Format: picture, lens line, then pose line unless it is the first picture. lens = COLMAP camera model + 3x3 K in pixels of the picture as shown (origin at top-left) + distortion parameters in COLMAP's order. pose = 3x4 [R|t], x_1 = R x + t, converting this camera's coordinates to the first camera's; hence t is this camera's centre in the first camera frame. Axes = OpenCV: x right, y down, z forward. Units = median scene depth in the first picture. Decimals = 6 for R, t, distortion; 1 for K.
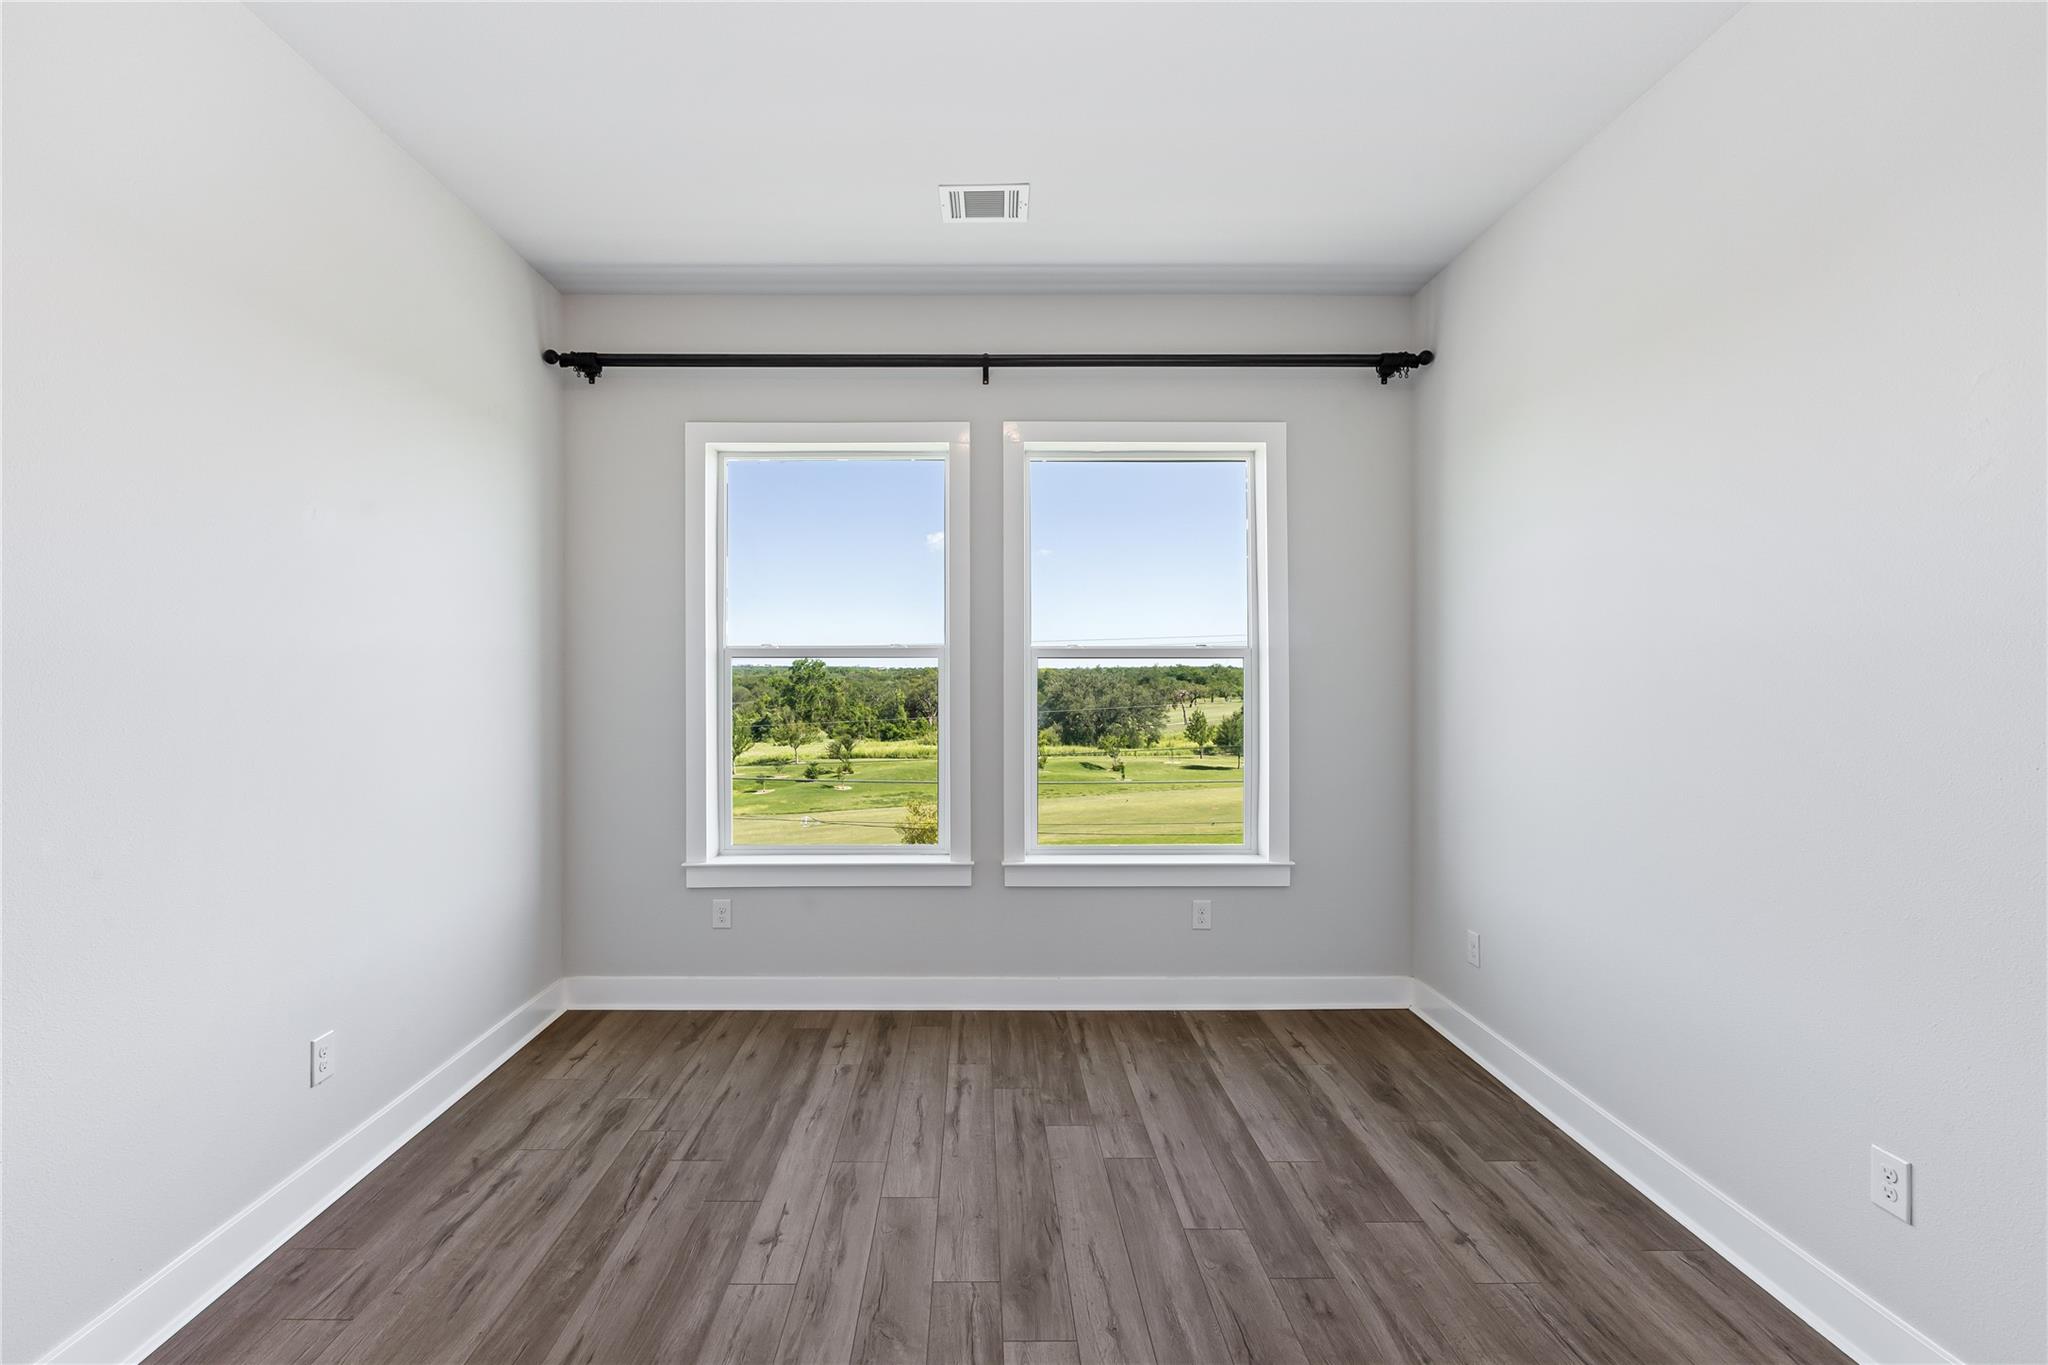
lens RADIAL K [[1000.8, 0, 1005.5], [0, 1000.8, 687.2], [0, 0, 1]] dist [-0.001964, -0.000090]
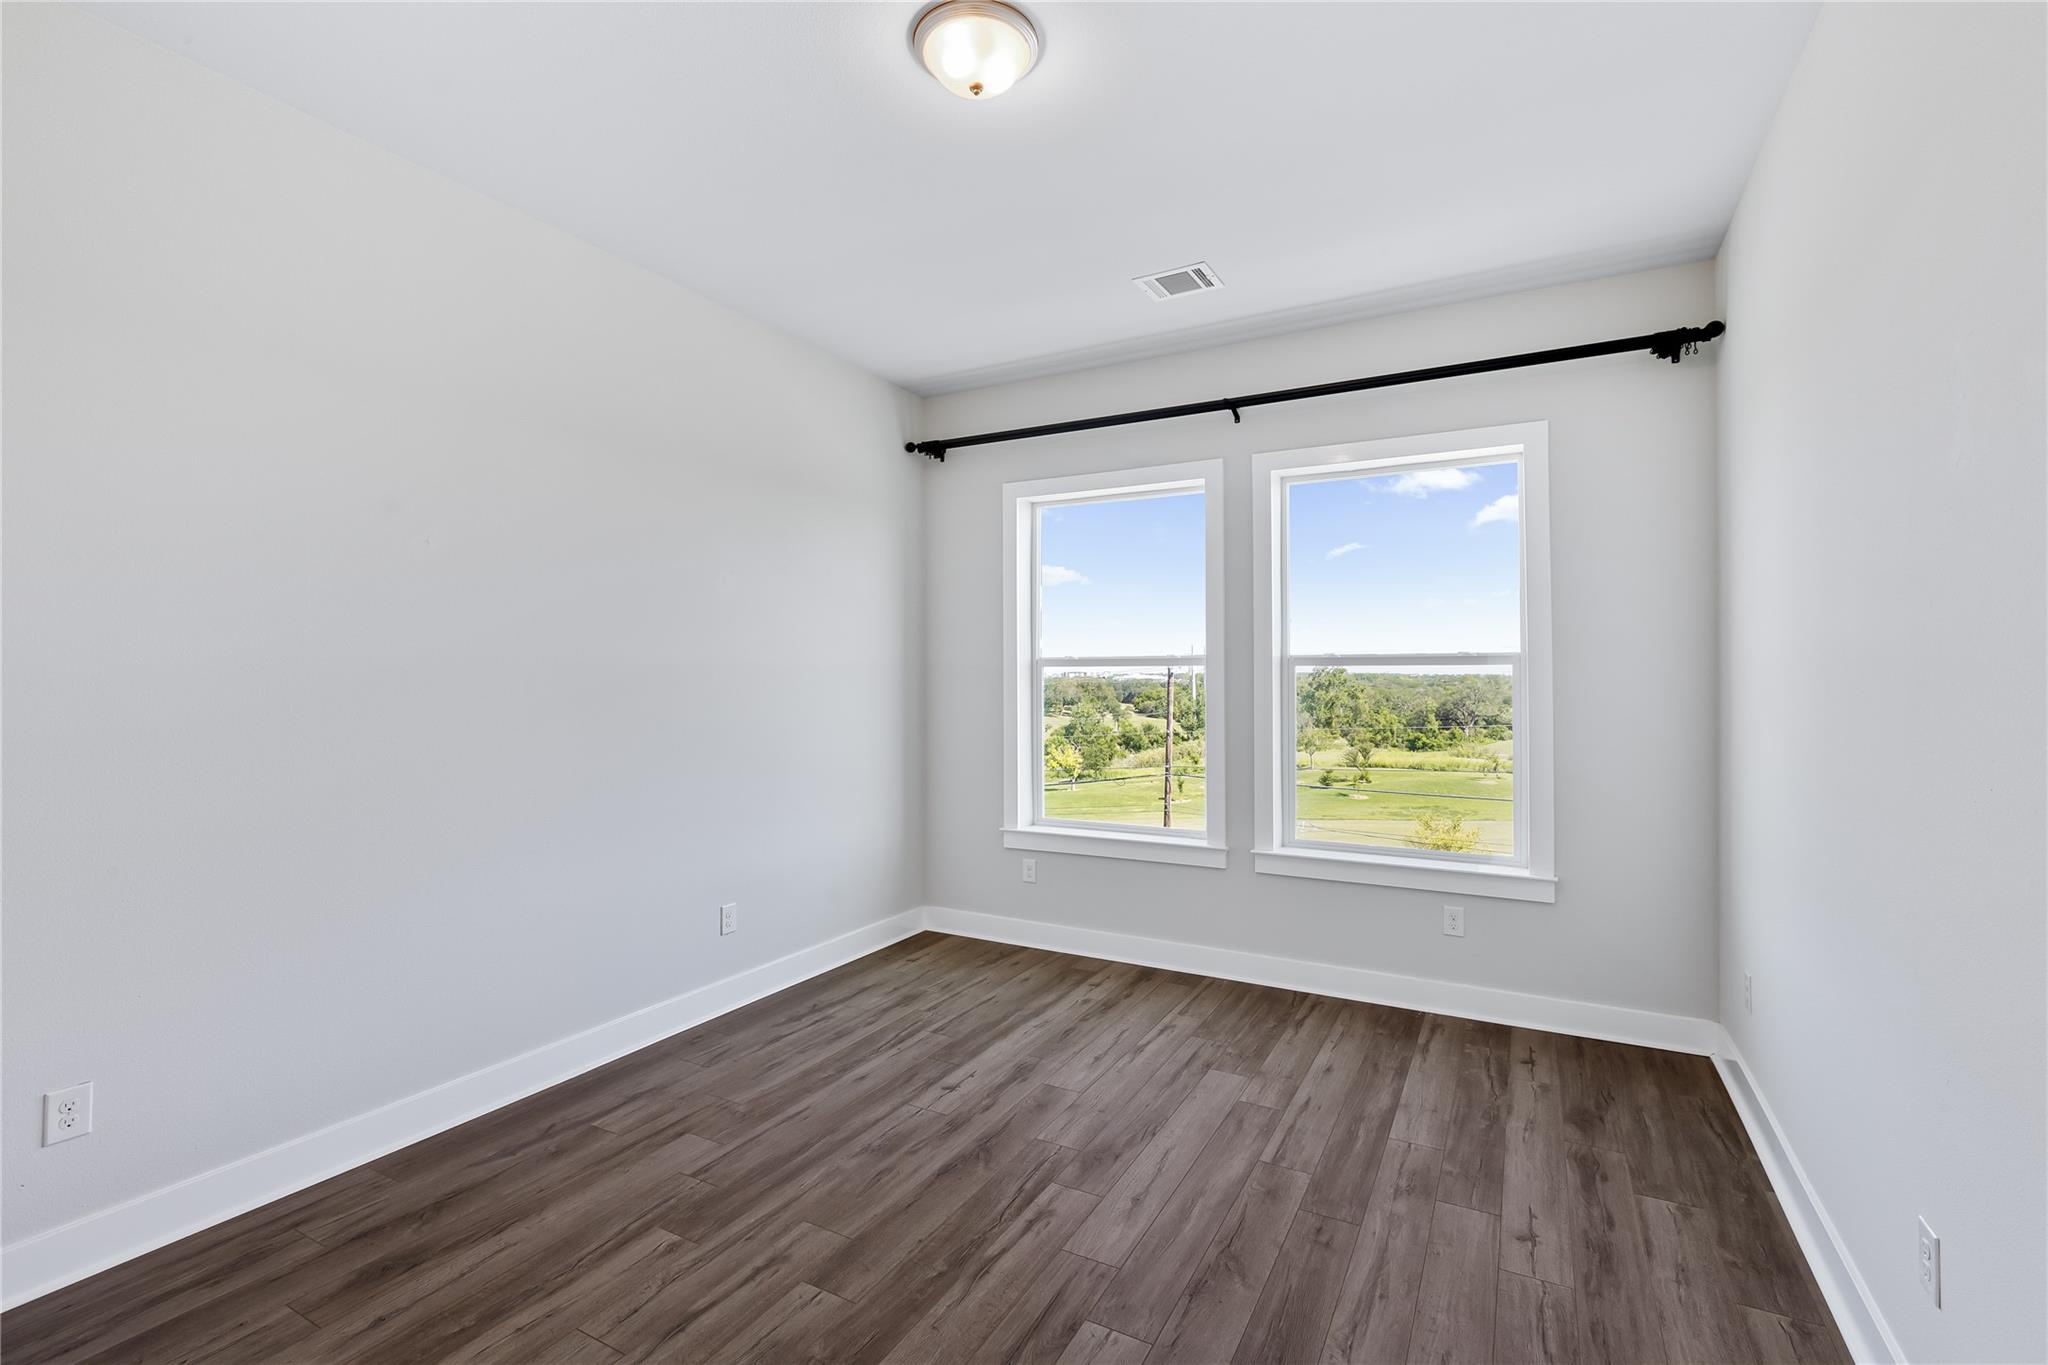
lens RADIAL K [[1000.8, 0, 1005.5], [0, 1000.8, 687.2], [0, 0, 1]] dist [-0.001964, -0.000090]
pose [[0.855002, 0.005063, -0.518599, 0.362840], [-0.008396, 0.999956, -0.004079, 0.000945], [0.518556, 0.007842, 0.855008, -0.100620]]
